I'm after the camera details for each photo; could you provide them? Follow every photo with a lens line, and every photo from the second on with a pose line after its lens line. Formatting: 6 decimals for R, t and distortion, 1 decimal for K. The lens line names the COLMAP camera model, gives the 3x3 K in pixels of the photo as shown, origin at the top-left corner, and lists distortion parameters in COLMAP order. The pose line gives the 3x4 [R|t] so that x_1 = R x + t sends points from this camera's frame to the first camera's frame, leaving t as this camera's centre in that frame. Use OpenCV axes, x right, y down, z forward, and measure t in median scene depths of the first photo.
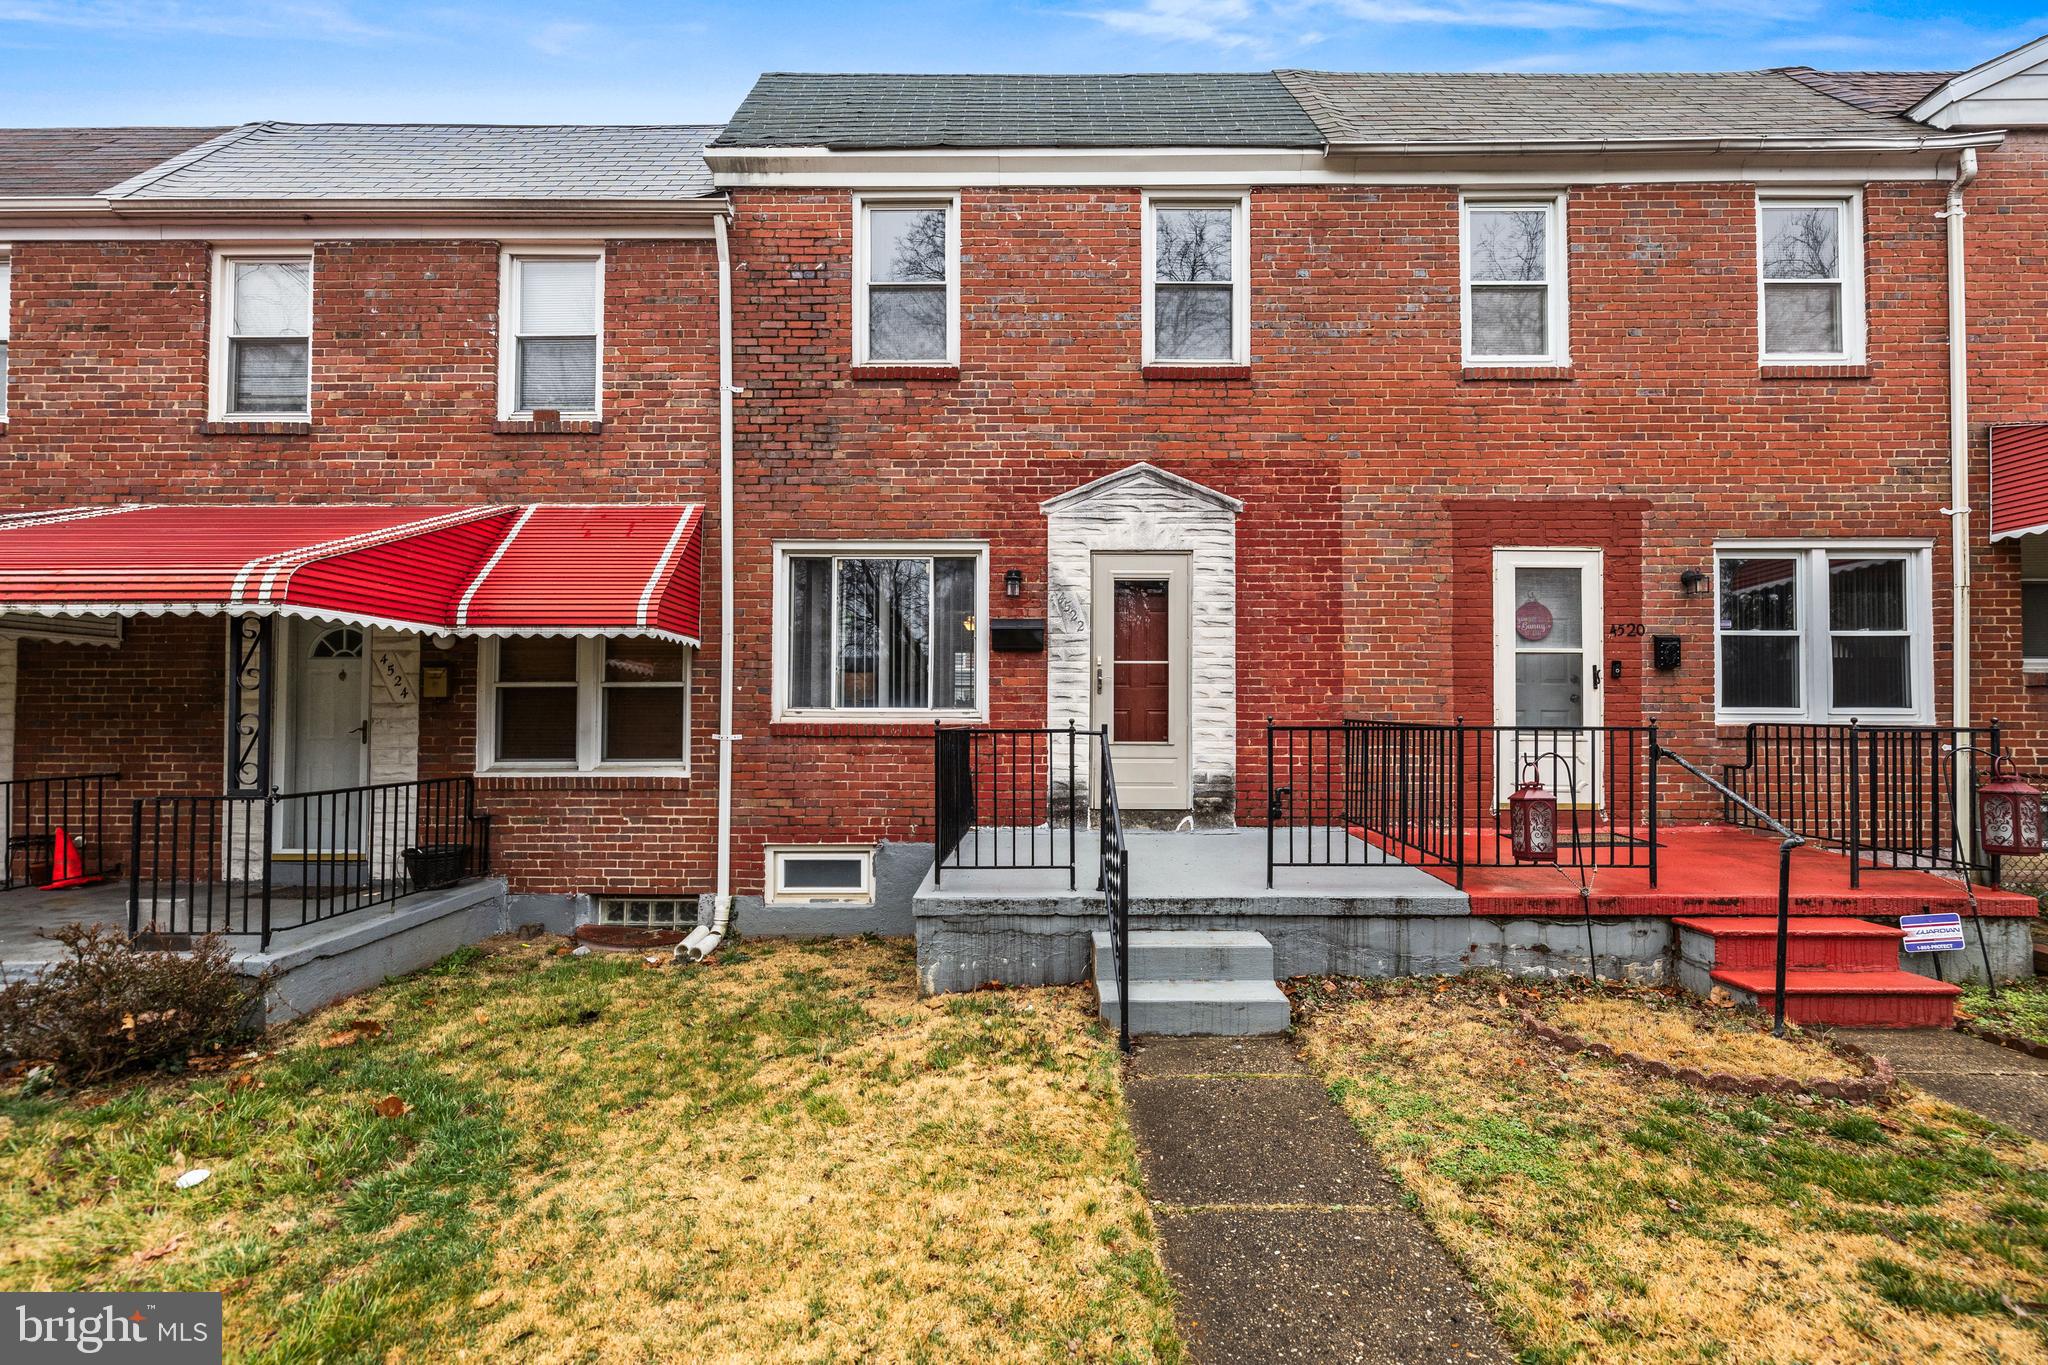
lens RADIAL K [[879.2, 0, 1024.2], [0, 879.2, 704.0], [0, 0, 1]] dist [0.002534, -0.000062]
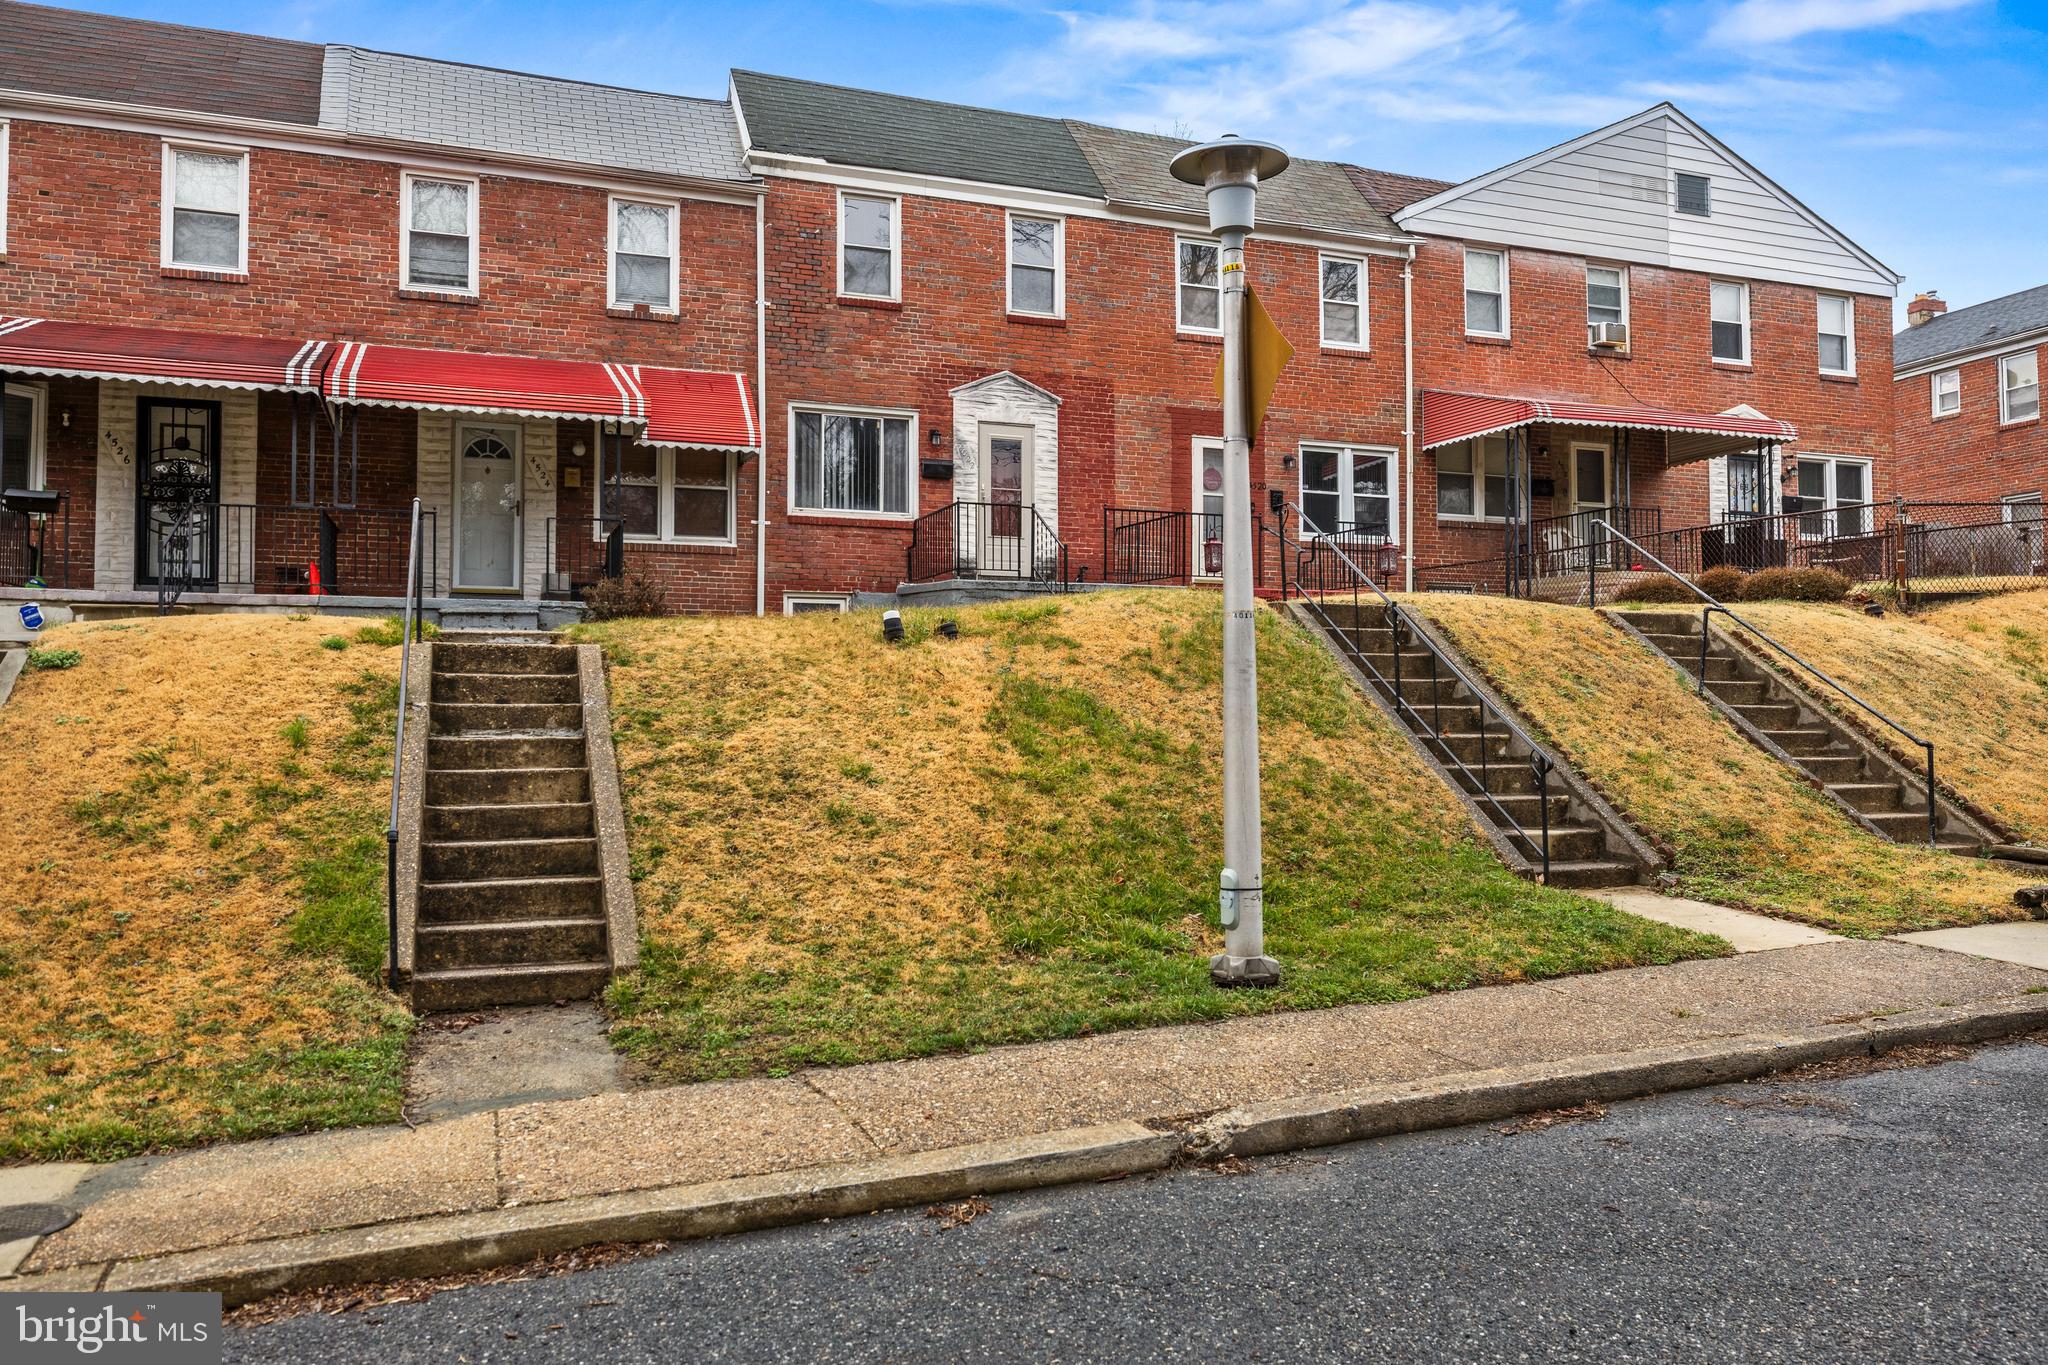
lens RADIAL K [[1494.4, 0, 1024.0], [0, 1494.4, 681.2], [0, 0, 1]] dist [-0.004290, 0.007228]
pose [[0.929920, 0.007026, 0.367695, -0.878391], [-0.003397, 0.999939, -0.010518, 0.347574], [-0.367747, 0.008532, 0.929887, -1.658259]]
